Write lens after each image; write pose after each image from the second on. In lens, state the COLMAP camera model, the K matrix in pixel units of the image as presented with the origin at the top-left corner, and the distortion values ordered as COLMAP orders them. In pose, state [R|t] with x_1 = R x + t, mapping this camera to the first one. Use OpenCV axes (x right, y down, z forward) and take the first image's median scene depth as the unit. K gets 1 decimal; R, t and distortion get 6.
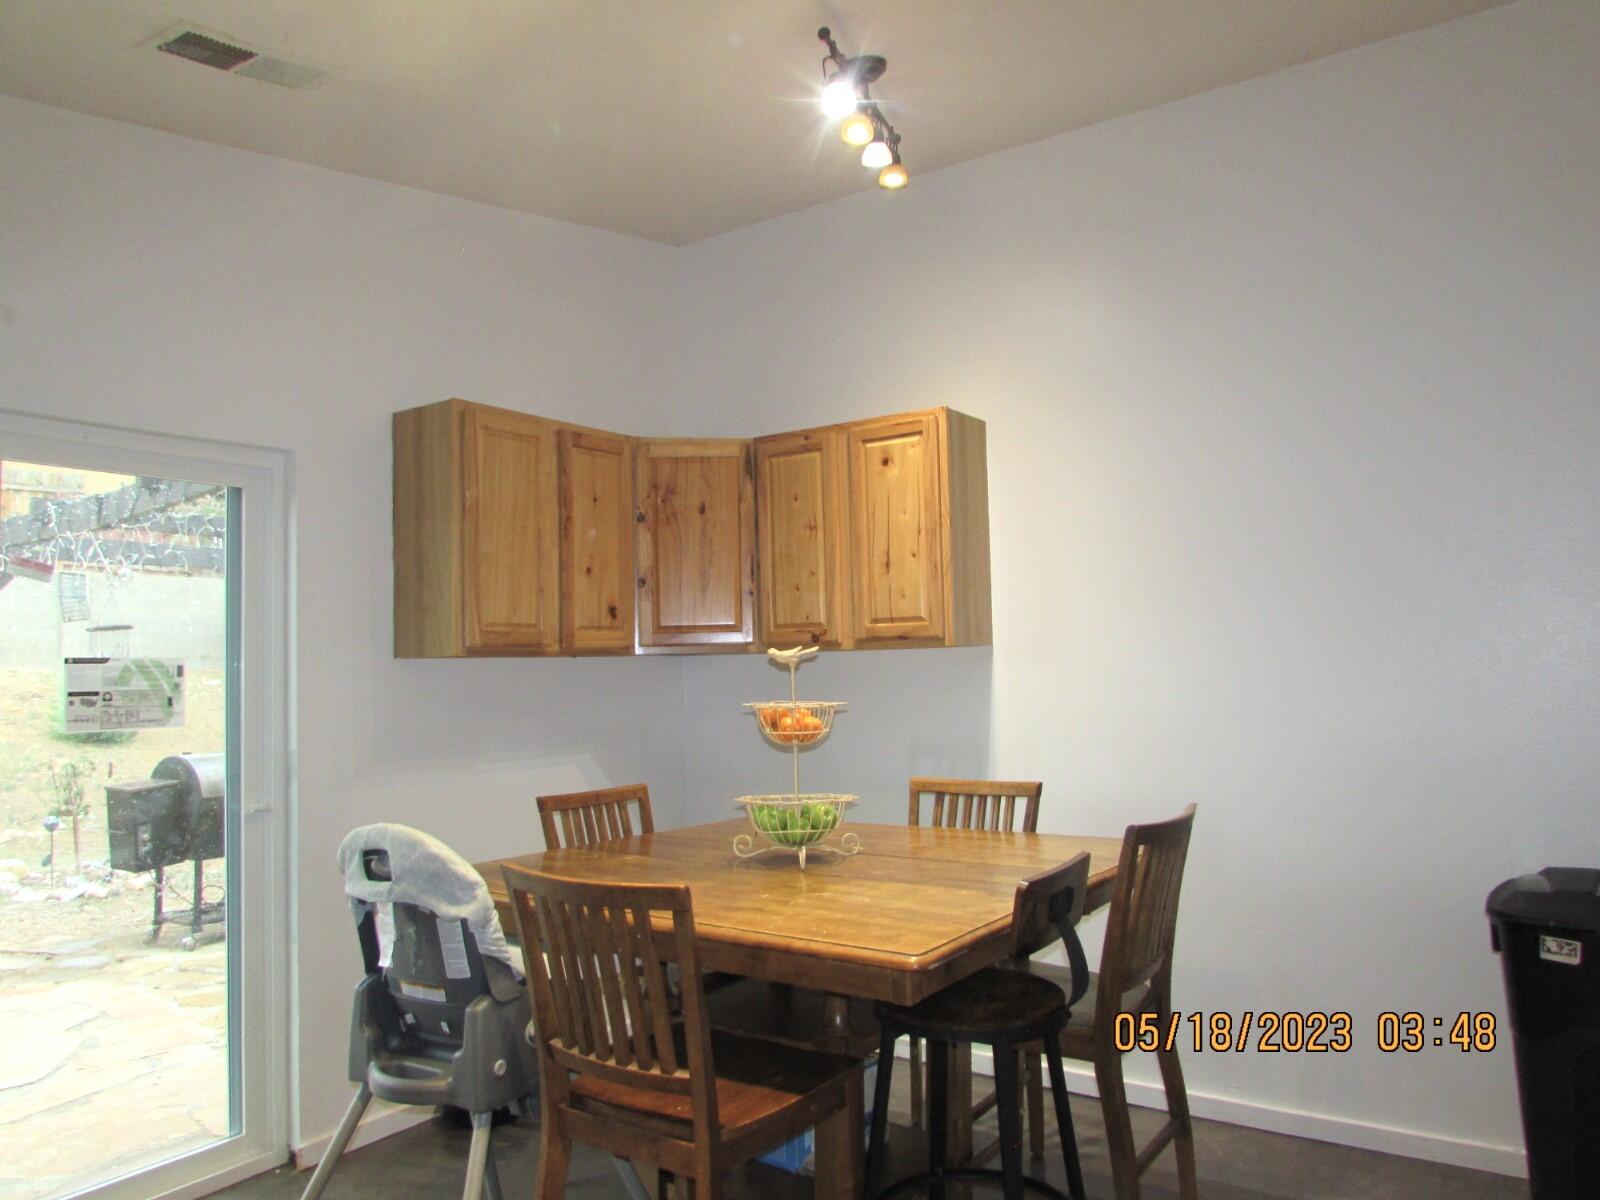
lens RADIAL K [[1129.4, 0, 796.7], [0, 1129.4, 604.3], [0, 0, 1]] dist [-0.033609, 0.002563]
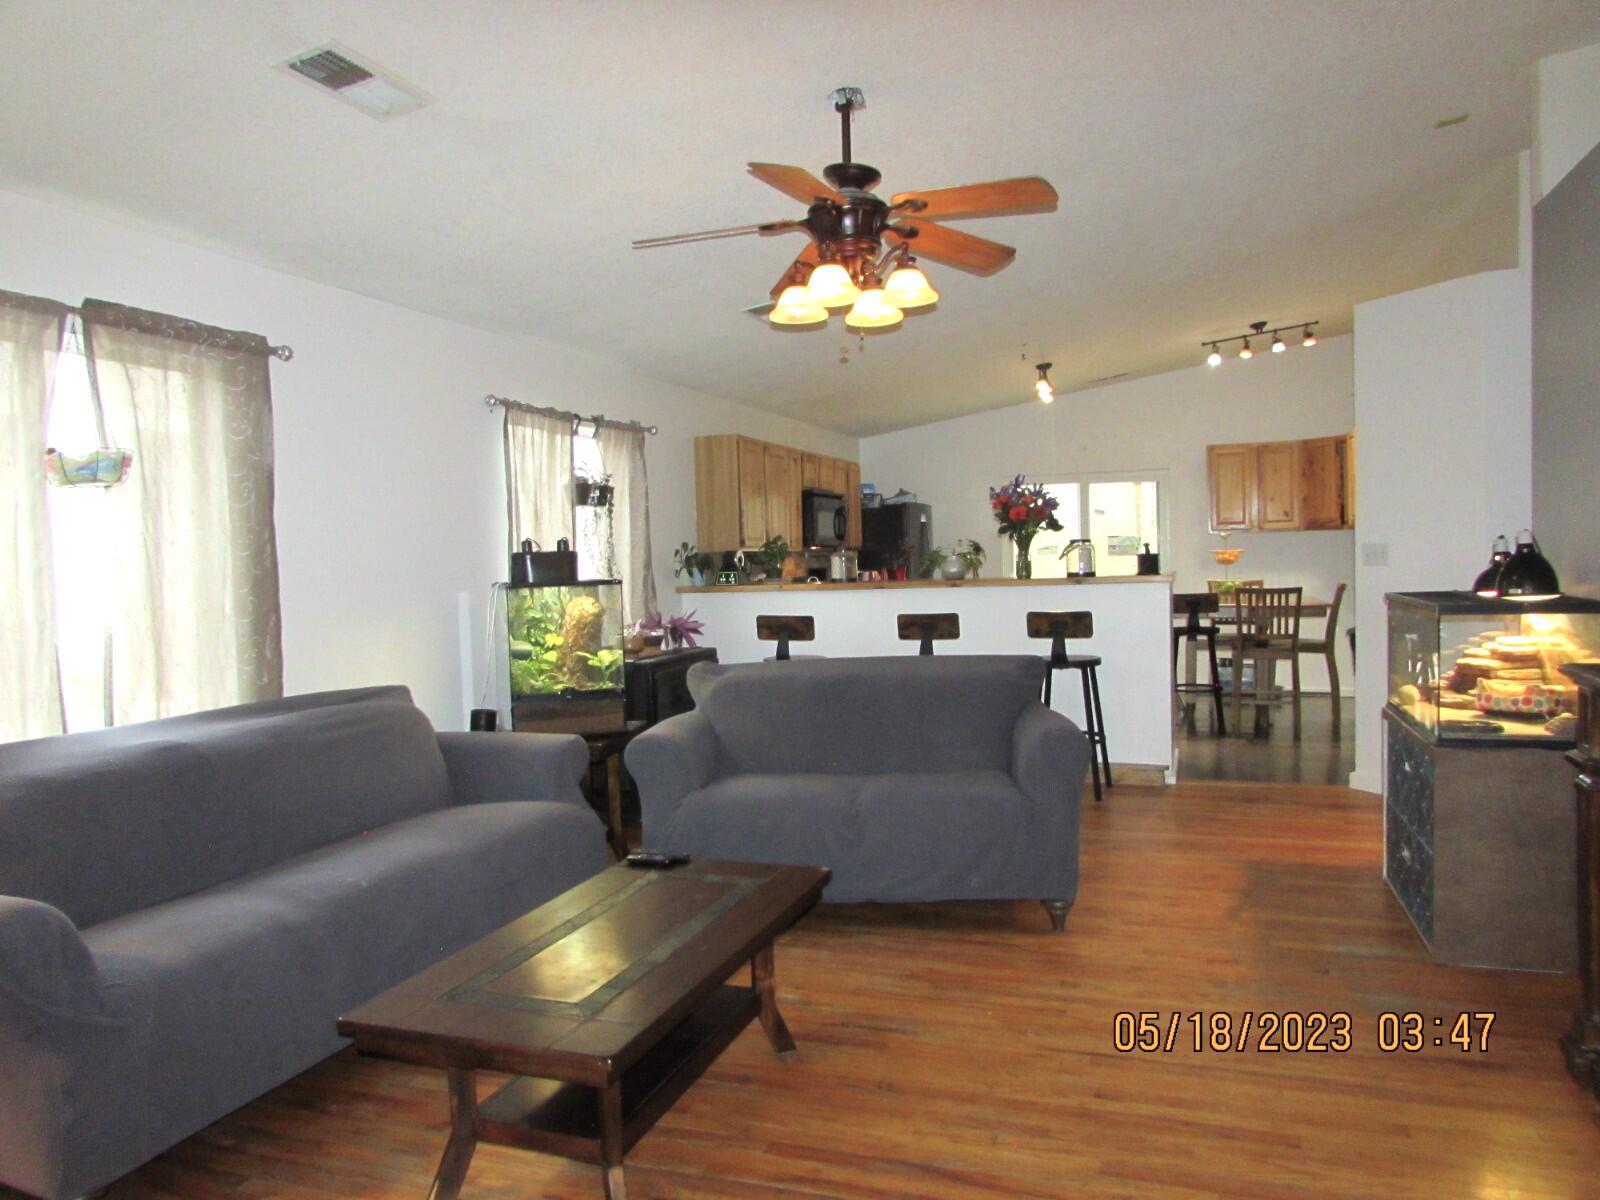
lens RADIAL K [[1129.4, 0, 796.7], [0, 1129.4, 604.3], [0, 0, 1]] dist [-0.033609, 0.002563]
pose [[0.265793, 0.055261, -0.962445, 2.063985], [0.074548, 0.994188, 0.077671, -0.072210], [0.961143, -0.092393, 0.260129, -0.751359]]
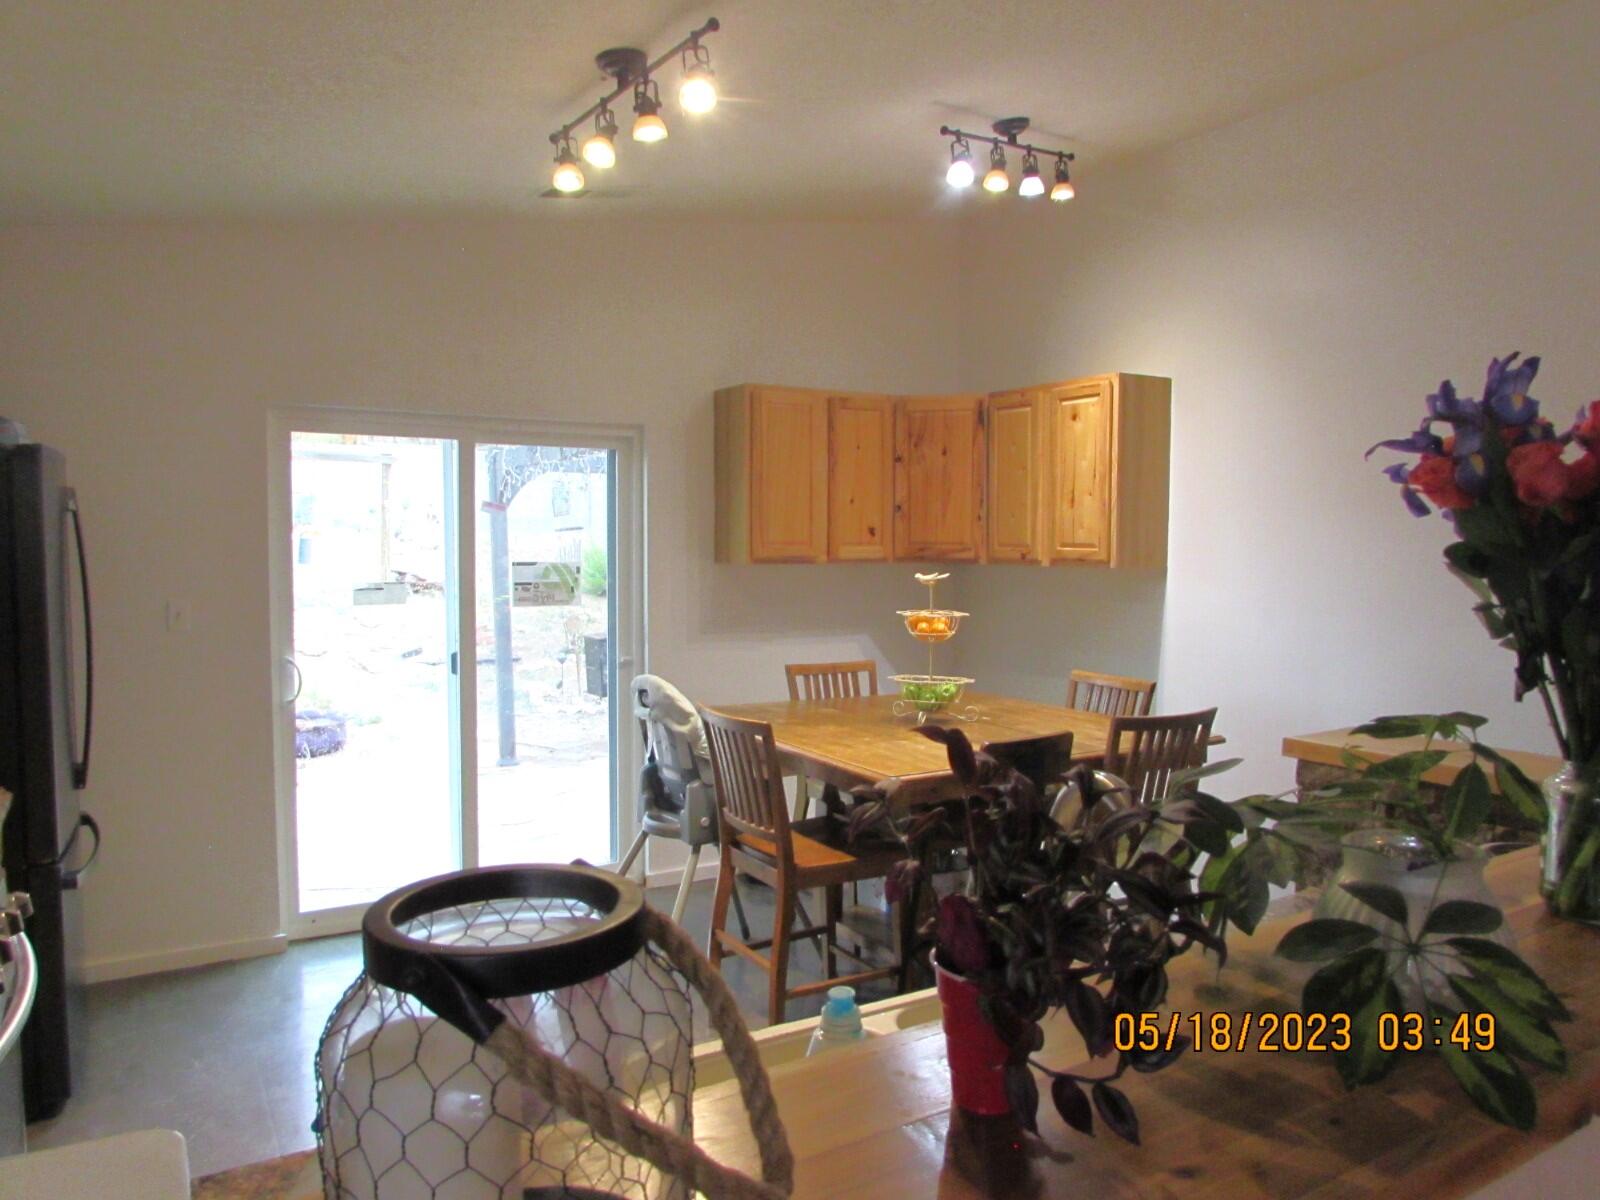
lens RADIAL K [[1129.4, 0, 796.7], [0, 1129.4, 604.3], [0, 0, 1]] dist [-0.033609, 0.002563]
pose [[0.911800, 0.051393, -0.407405, 0.321797], [-0.003117, 0.992975, 0.118285, -0.069134], [0.410622, -0.106583, 0.905555, -0.270700]]
